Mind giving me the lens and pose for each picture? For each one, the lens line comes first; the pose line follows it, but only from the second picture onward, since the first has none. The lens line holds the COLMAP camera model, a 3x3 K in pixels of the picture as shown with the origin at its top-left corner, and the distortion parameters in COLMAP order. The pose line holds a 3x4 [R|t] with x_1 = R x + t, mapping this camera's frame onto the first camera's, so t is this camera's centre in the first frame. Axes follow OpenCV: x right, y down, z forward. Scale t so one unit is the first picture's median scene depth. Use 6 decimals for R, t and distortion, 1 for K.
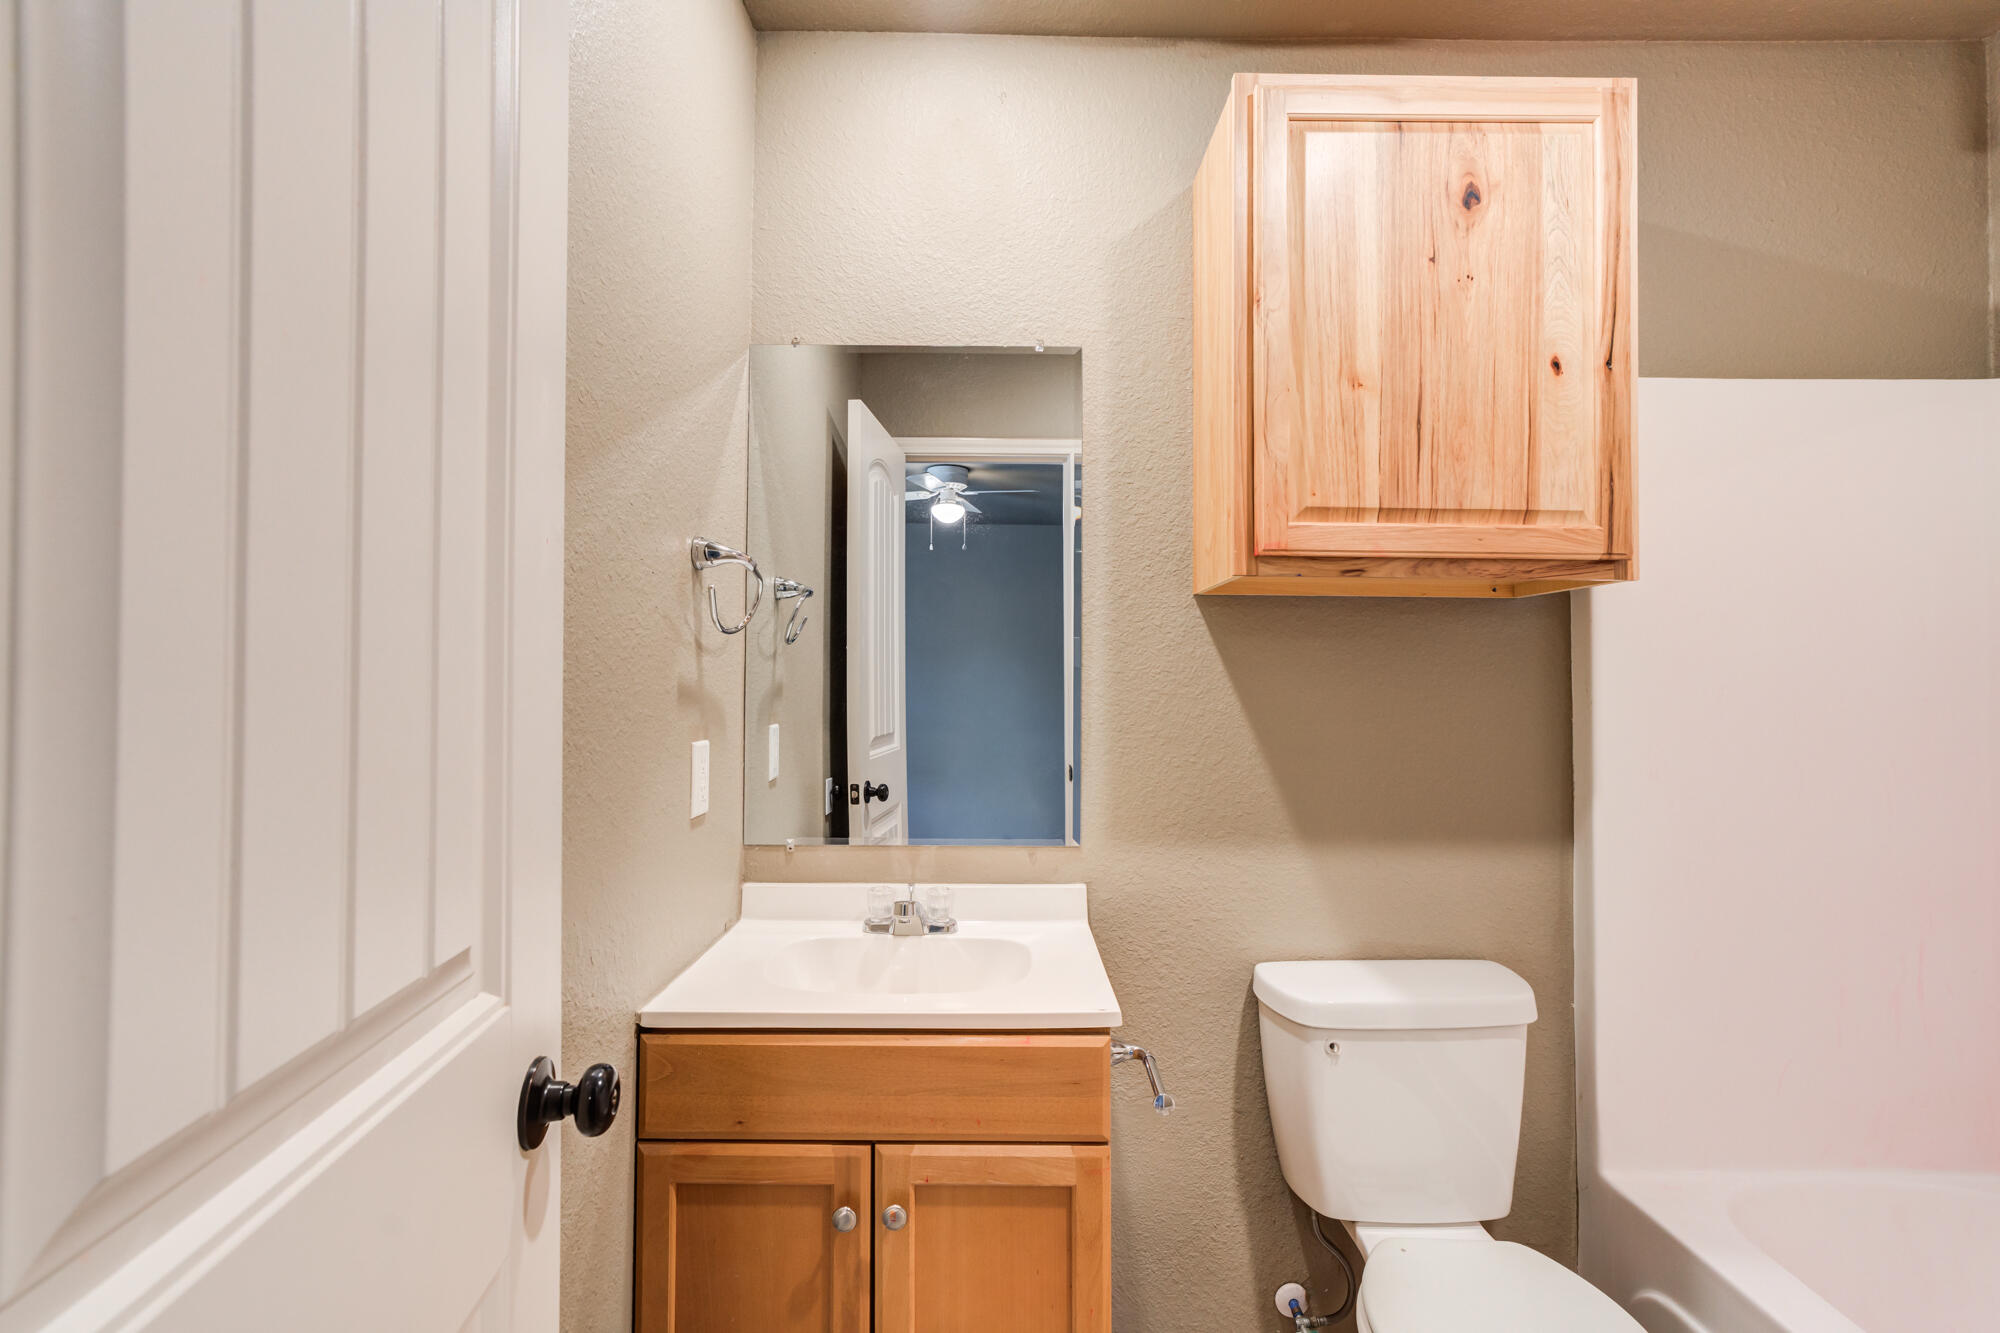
lens RADIAL K [[910.2, 0, 994.2], [0, 910.2, 673.7], [0, 0, 1]] dist [0.000387, 0.000038]
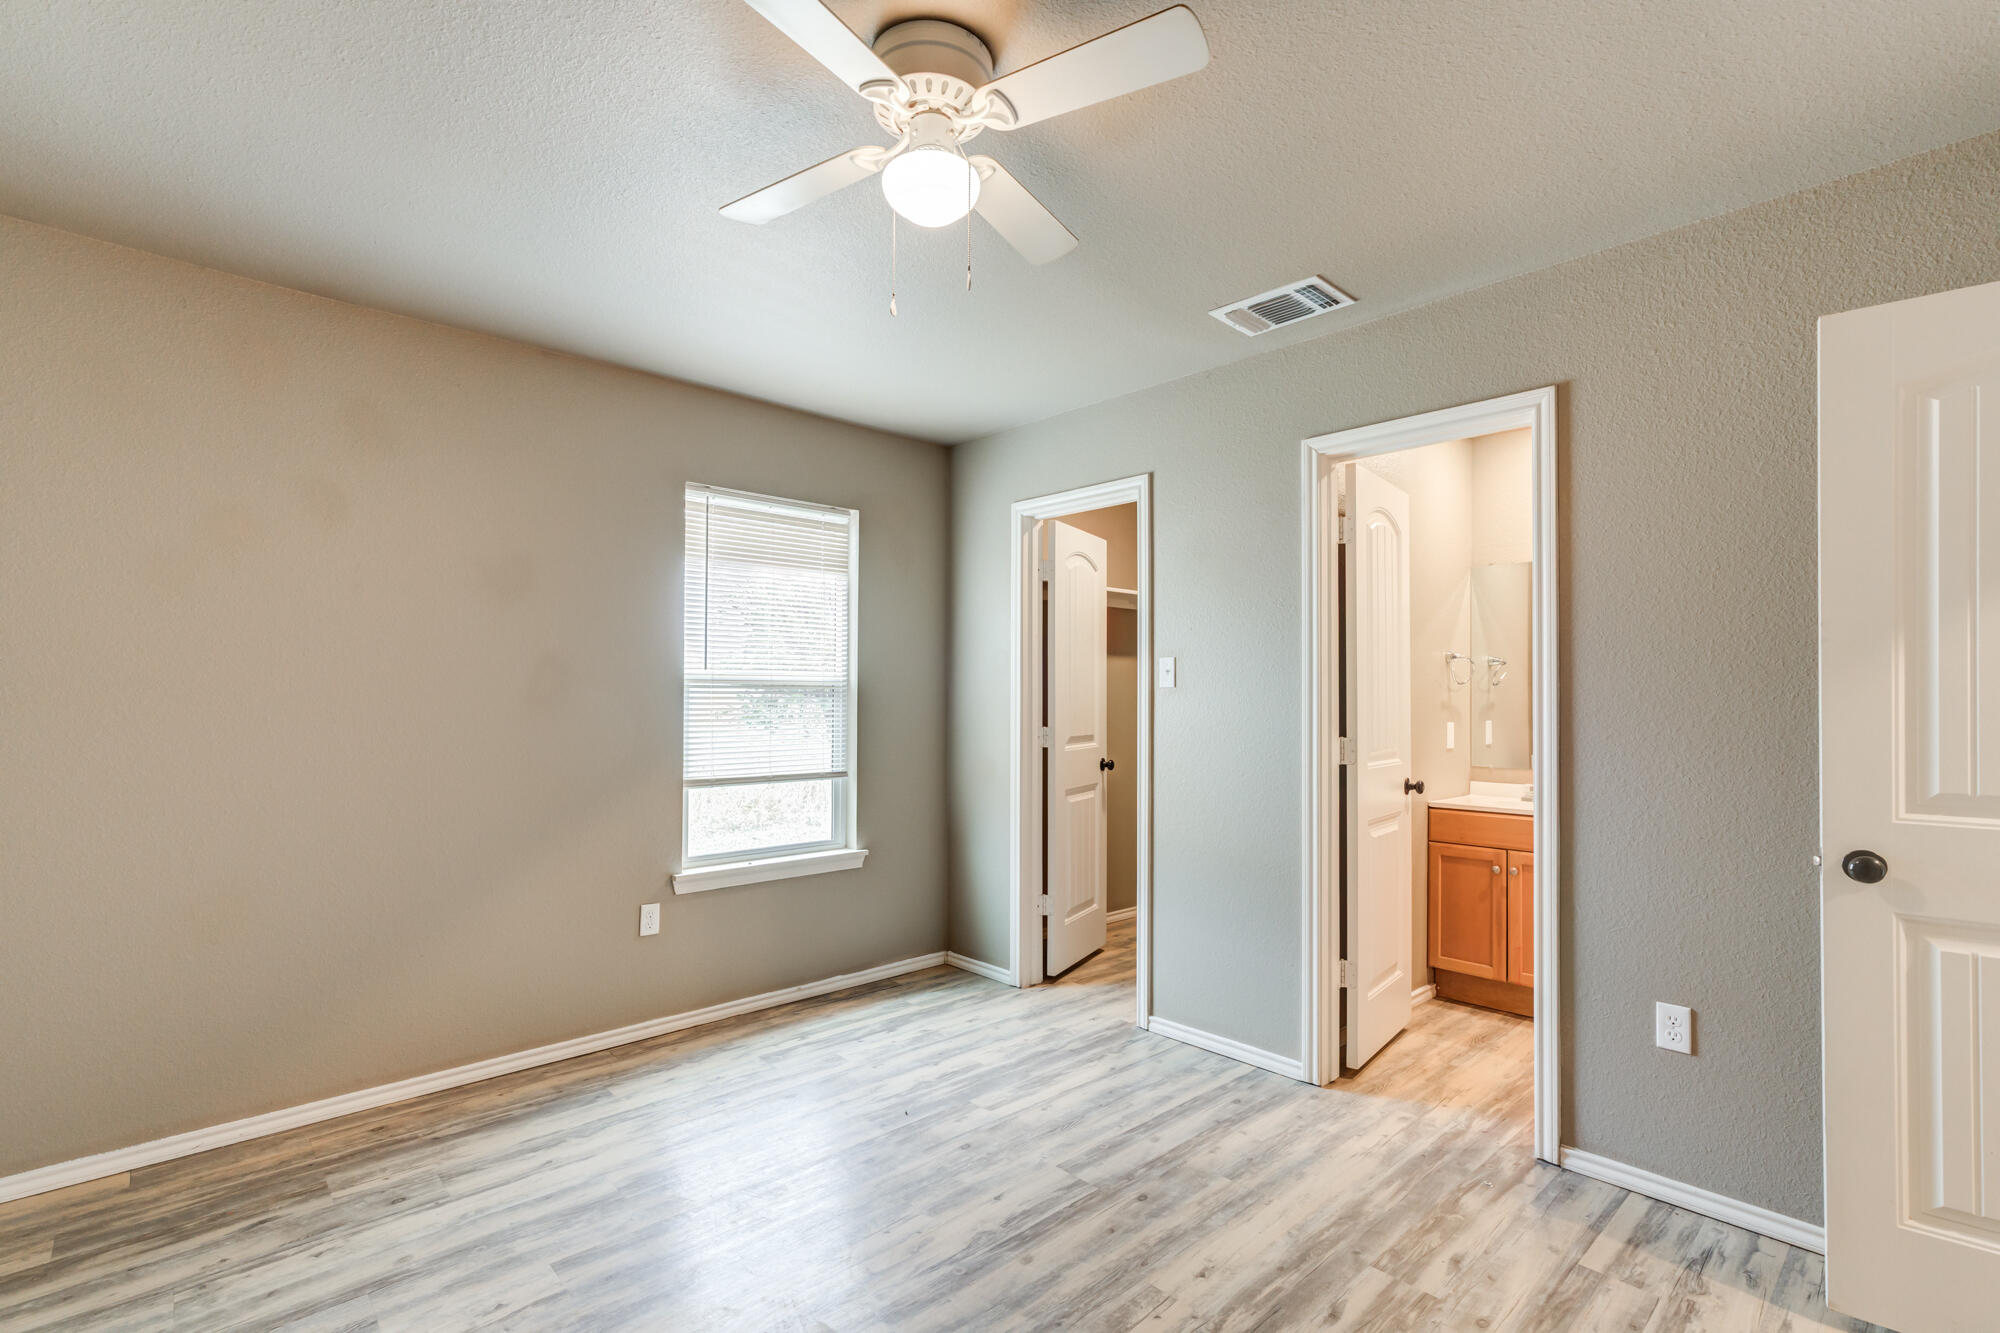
lens RADIAL K [[910.2, 0, 994.2], [0, 910.2, 673.7], [0, 0, 1]] dist [0.000387, 0.000038]
pose [[0.685348, -0.015941, -0.728041, 0.940401], [0.000402, 0.999769, -0.021512, -0.021647], [0.728215, 0.014450, 0.685196, -2.416417]]
